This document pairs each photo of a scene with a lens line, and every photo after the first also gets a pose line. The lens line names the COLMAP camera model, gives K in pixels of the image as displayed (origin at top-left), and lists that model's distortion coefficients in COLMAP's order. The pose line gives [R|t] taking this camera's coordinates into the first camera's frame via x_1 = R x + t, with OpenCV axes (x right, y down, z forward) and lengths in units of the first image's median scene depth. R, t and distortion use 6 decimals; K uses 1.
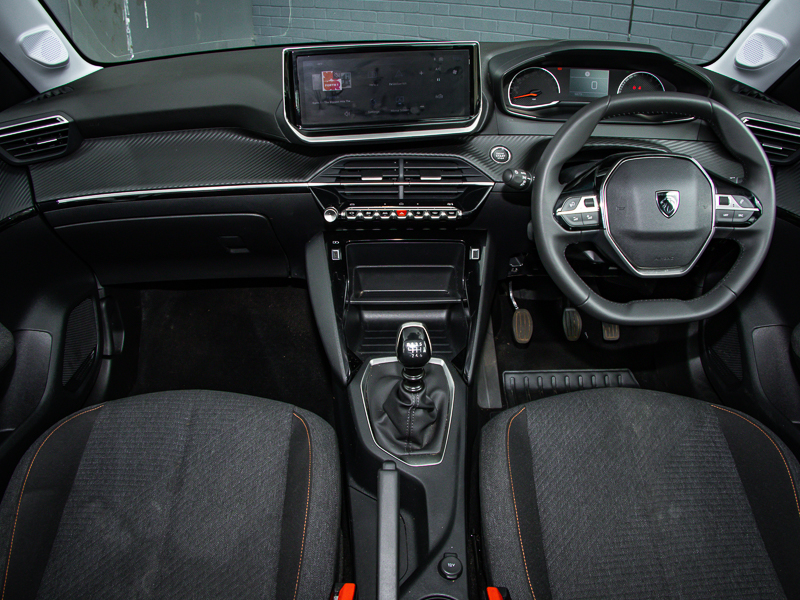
lens RADIAL K [[540.6, 0, 401.0], [0, 540.6, 300.3], [0, 0, 1]] dist [-0.116843, 0.027133]
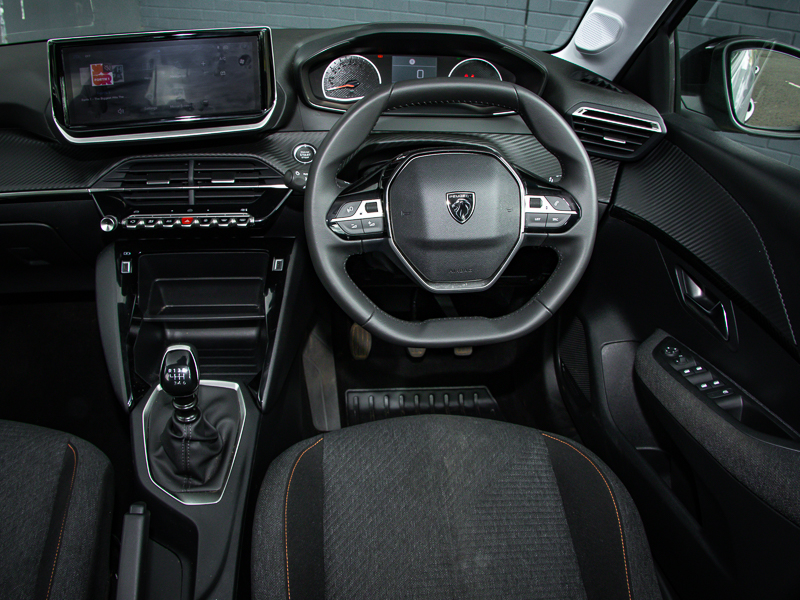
lens RADIAL K [[540.6, 0, 398.3], [0, 540.6, 300.3], [0, 0, 1]] dist [-0.116843, 0.027133]
pose [[0.998756, -0.007269, 0.049342, 0.323228], [0.007175, 0.999972, 0.002076, -0.030550], [-0.049356, -0.001719, 0.998780, 0.109097]]
